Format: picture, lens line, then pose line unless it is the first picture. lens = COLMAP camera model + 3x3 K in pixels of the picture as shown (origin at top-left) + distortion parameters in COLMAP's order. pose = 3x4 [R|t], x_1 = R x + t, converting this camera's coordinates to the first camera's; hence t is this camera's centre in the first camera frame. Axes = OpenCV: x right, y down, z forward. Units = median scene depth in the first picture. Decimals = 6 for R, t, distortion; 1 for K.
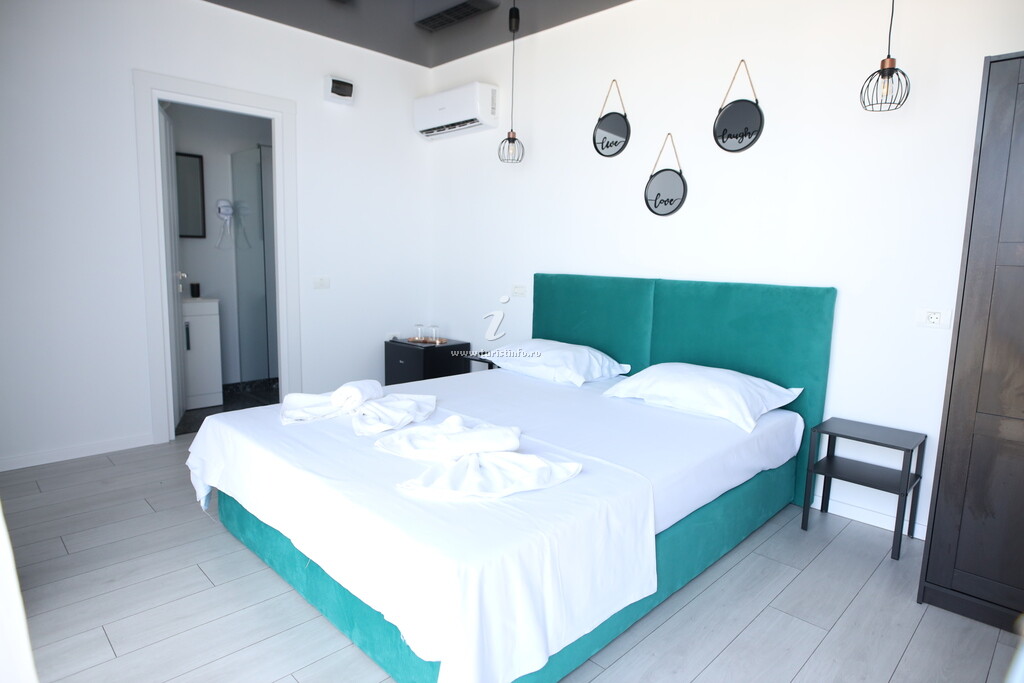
lens RADIAL K [[586.5, 0, 513.0], [0, 586.5, 338.9], [0, 0, 1]] dist [-0.030065, 0.003894]
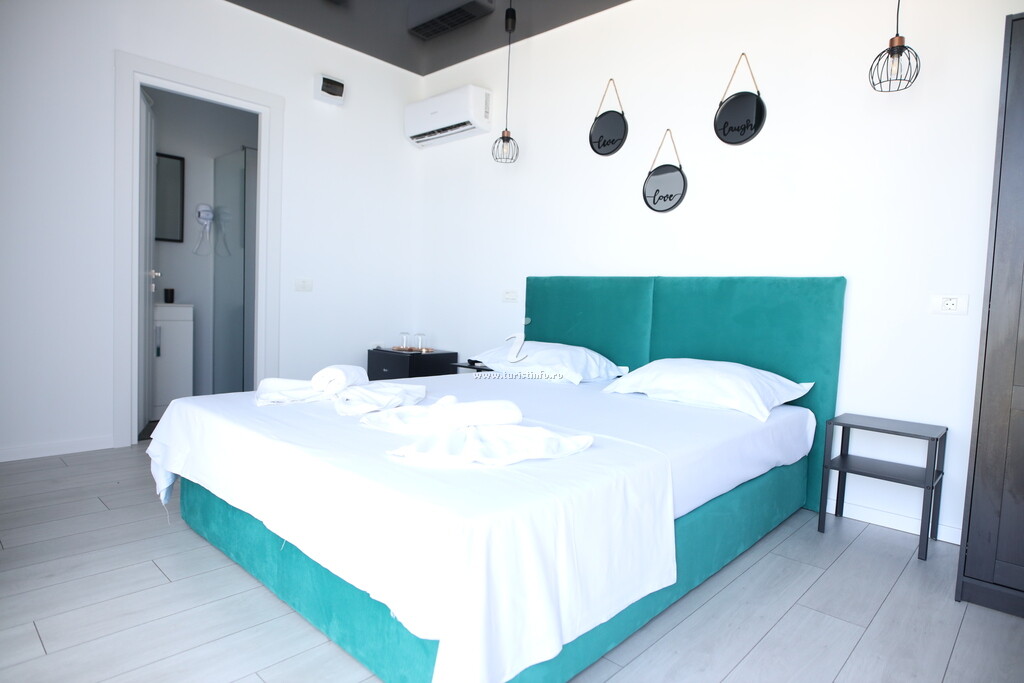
lens RADIAL K [[586.5, 0, 513.0], [0, 586.5, 338.9], [0, 0, 1]] dist [-0.030065, 0.003894]
pose [[0.999313, 0.014626, 0.034057, -0.026388], [-0.012075, 0.997191, -0.073925, 0.091446], [-0.035042, 0.073462, 0.996682, 0.066399]]
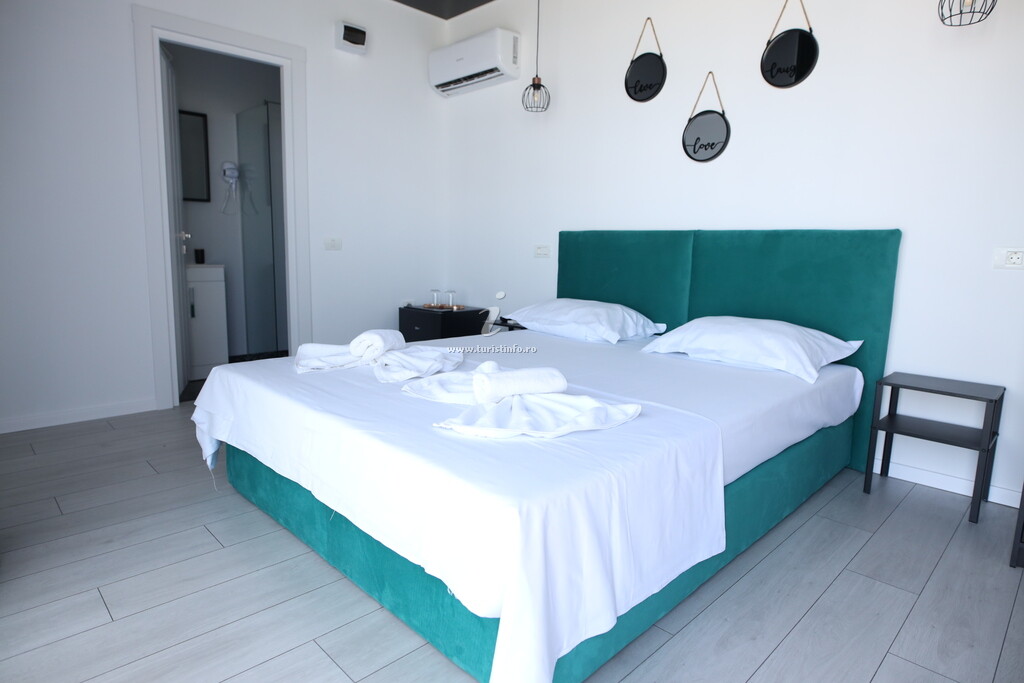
lens RADIAL K [[586.5, 0, 513.0], [0, 586.5, 338.9], [0, 0, 1]] dist [-0.030065, 0.003894]
pose [[0.999983, 0.000044, -0.005765, -0.048297], [0.000033, 0.999909, 0.013476, 0.070954], [0.005765, -0.013476, 0.999893, 0.084560]]
